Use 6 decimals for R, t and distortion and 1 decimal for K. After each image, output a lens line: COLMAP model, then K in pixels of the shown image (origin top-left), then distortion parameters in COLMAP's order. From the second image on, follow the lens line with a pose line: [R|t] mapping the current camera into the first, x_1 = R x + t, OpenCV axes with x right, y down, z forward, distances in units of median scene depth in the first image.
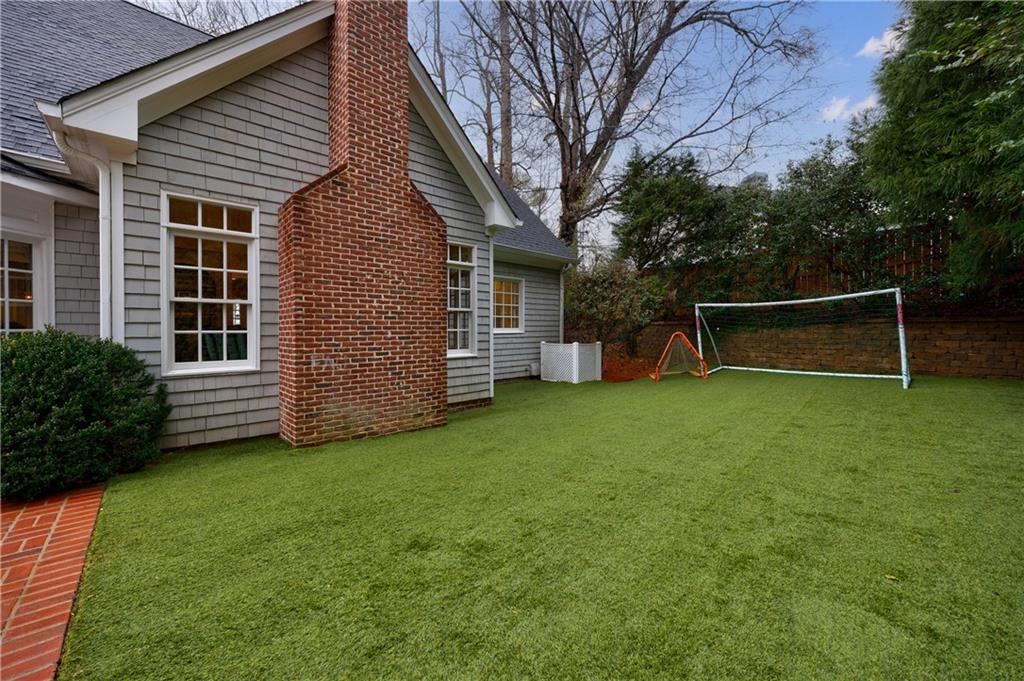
lens RADIAL K [[389.2, 0, 514.1], [0, 389.2, 333.4], [0, 0, 1]] dist [-0.003579, -0.000127]
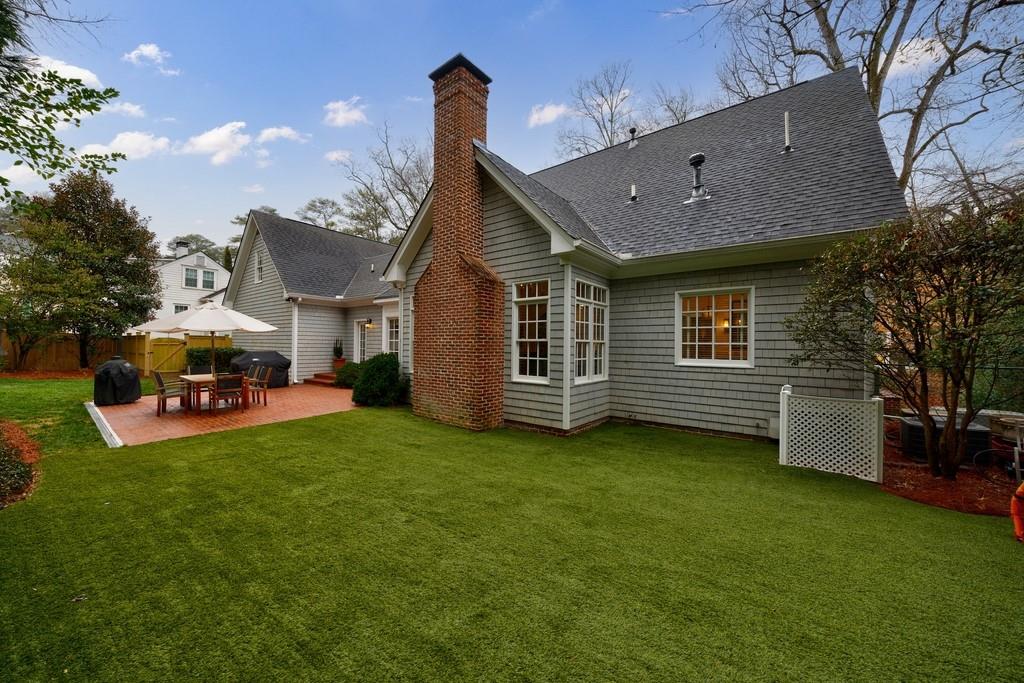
lens RADIAL K [[356.3, 0, 514.5], [0, 356.3, 348.5], [0, 0, 1]] dist [-0.000333, -0.000002]
pose [[0.164915, -0.015246, -0.986190, 0.806113], [-0.030606, 0.999320, -0.020567, -0.014320], [0.985833, 0.033575, 0.164337, 0.737032]]
